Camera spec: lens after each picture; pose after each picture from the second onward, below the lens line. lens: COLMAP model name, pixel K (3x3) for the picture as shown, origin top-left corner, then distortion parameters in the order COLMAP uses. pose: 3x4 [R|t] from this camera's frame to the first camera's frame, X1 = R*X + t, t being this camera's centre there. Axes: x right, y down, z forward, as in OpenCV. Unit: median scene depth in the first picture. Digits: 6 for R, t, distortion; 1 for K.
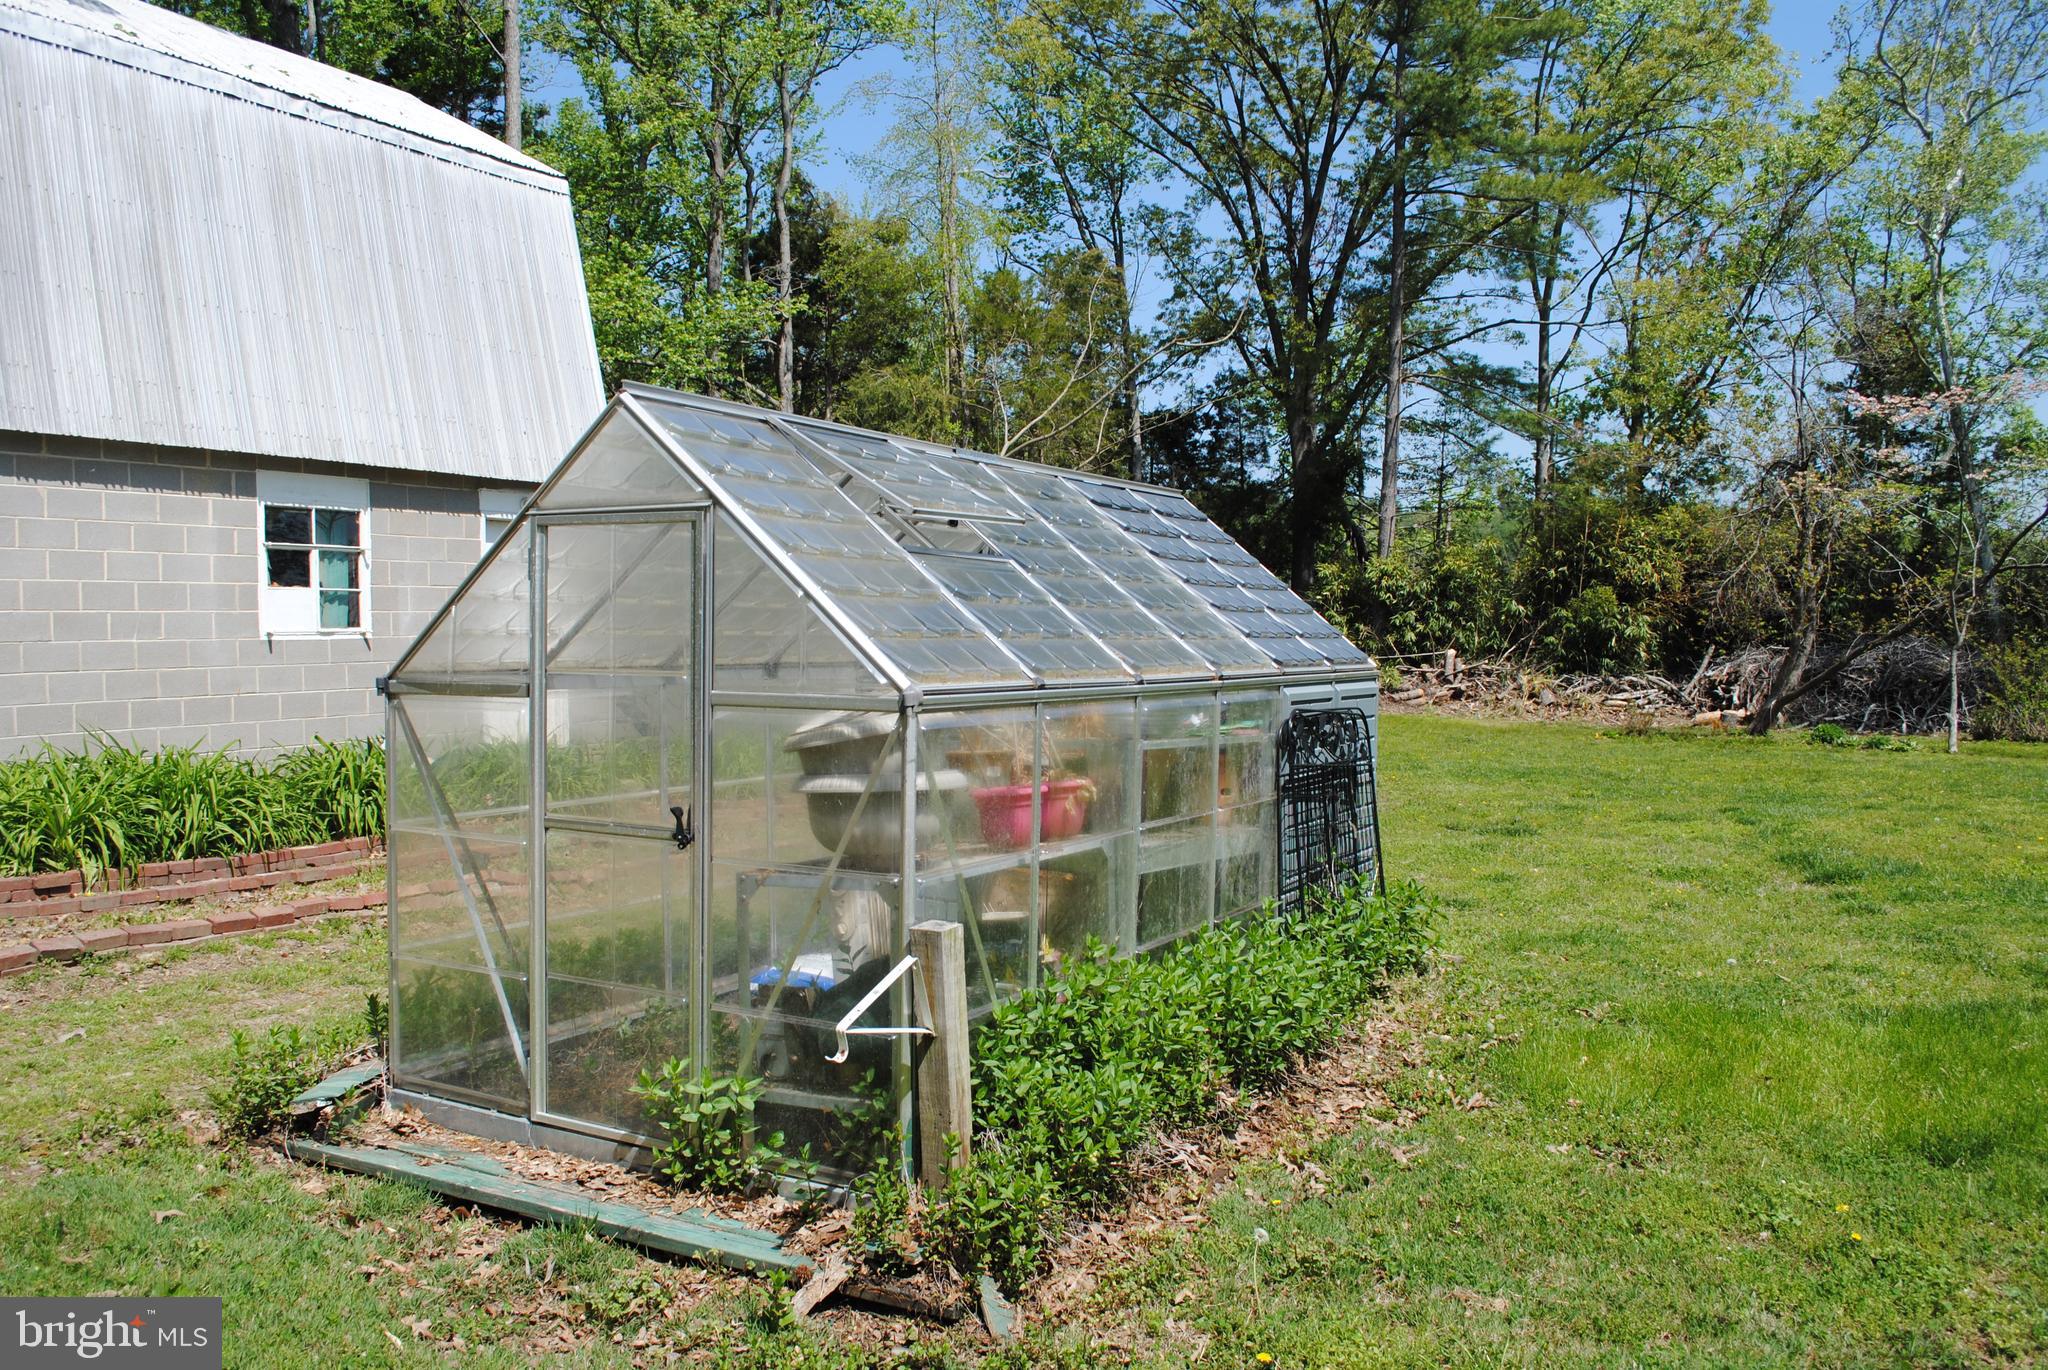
lens RADIAL K [[1644.2, 0, 1024.0], [0, 1644.2, 685.0], [0, 0, 1]] dist [-0.082971, 0.008252]
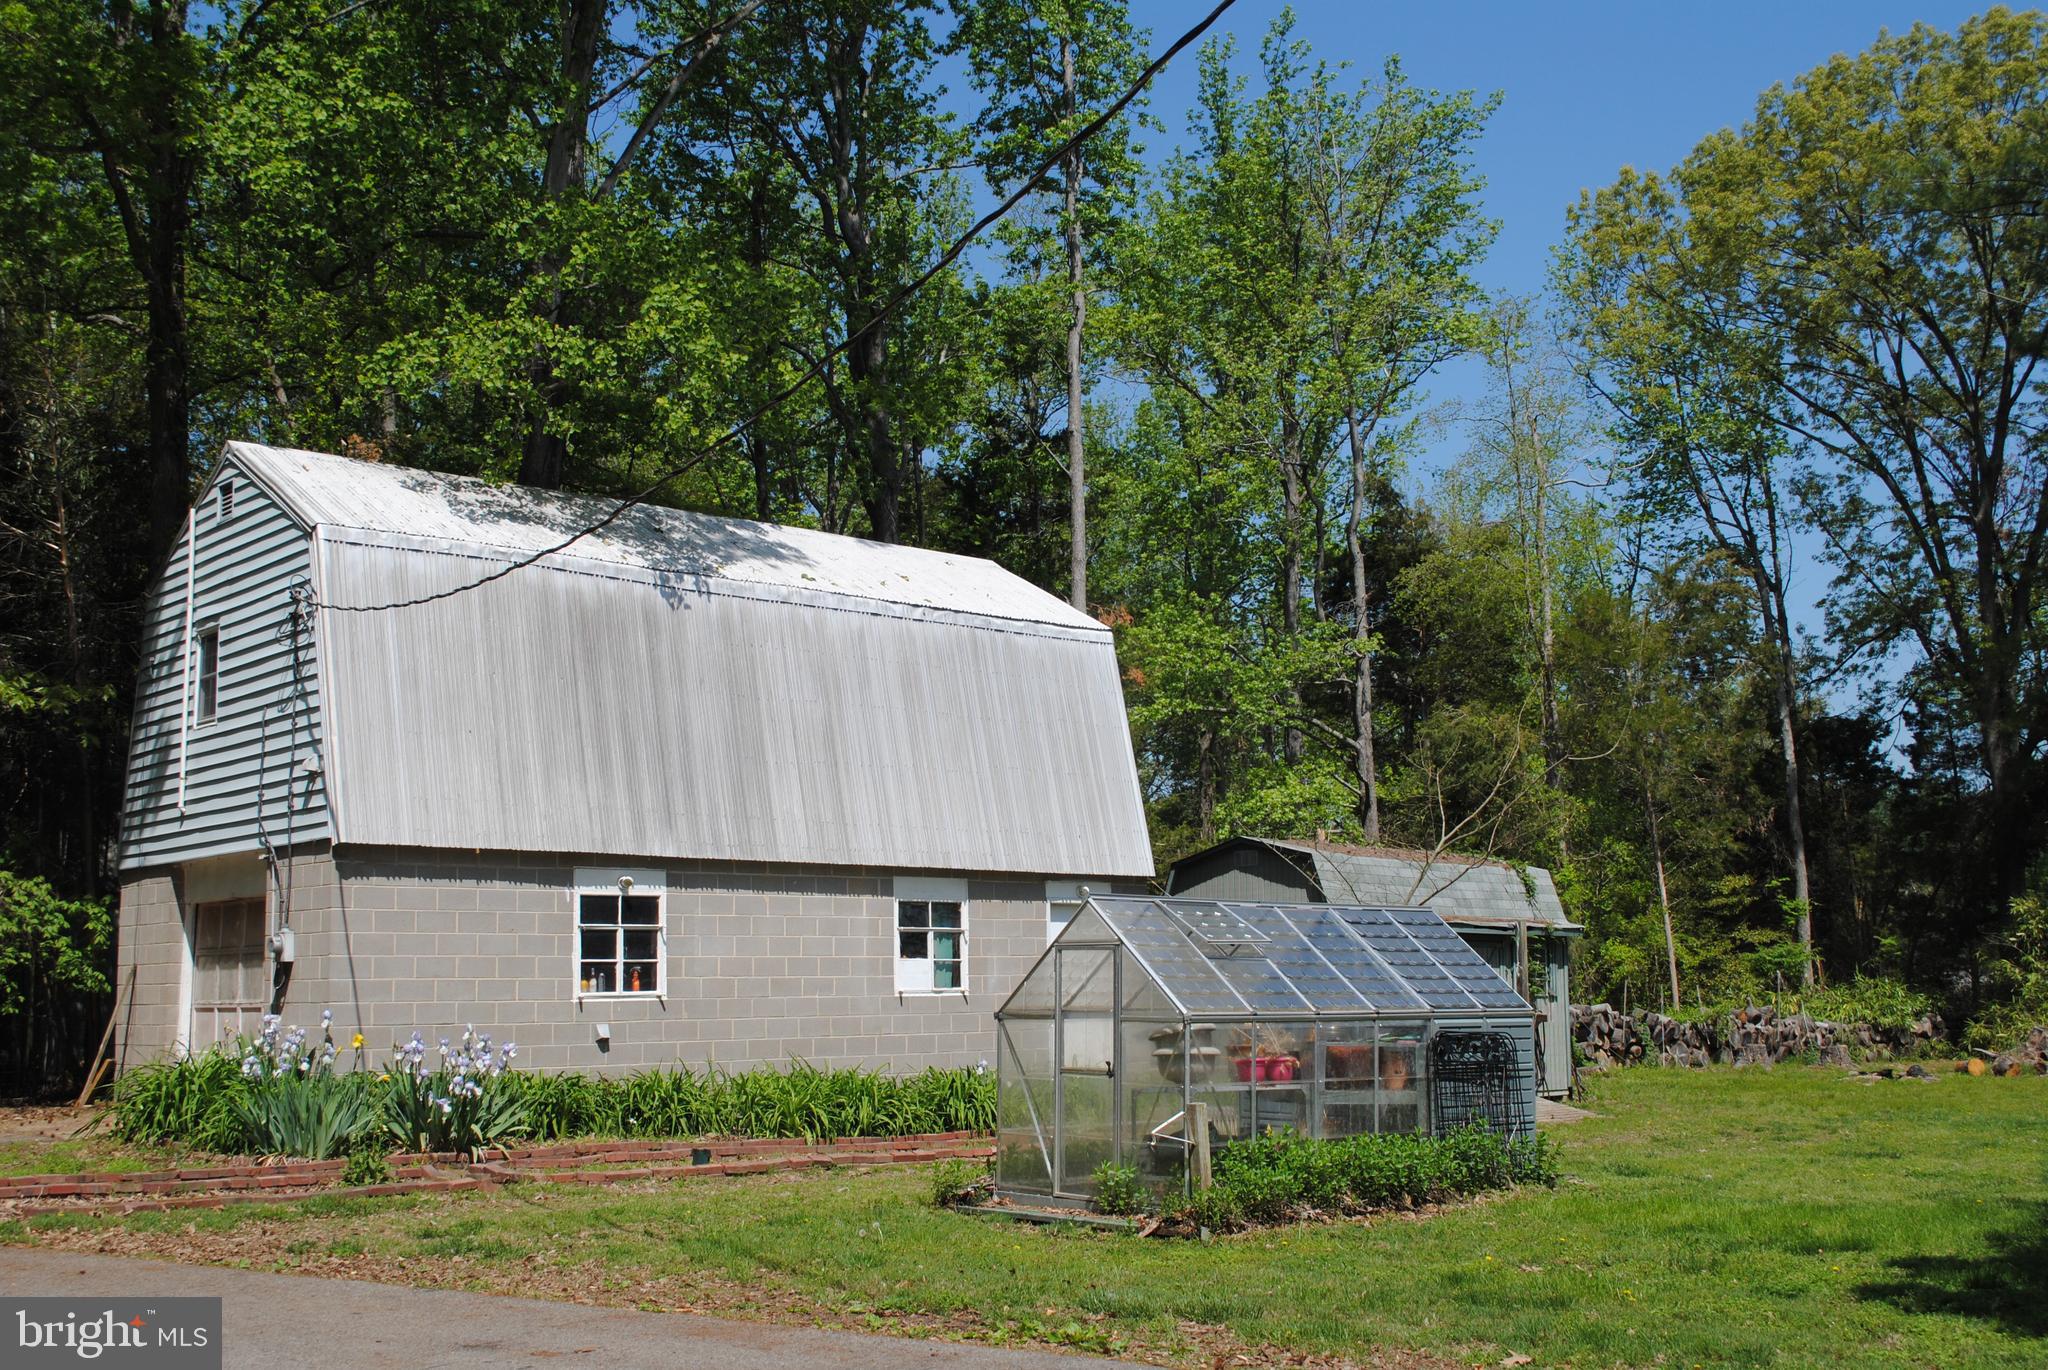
lens RADIAL K [[2107.4, 0, 1024.0], [0, 2107.4, 685.0], [0, 0, 1]] dist [-0.068400, 0.011817]
pose [[0.943035, -0.050946, -0.328769, 0.251547], [-0.006948, 0.984974, -0.172560, 0.020315], [0.332621, 0.165014, 0.928512, -0.712267]]
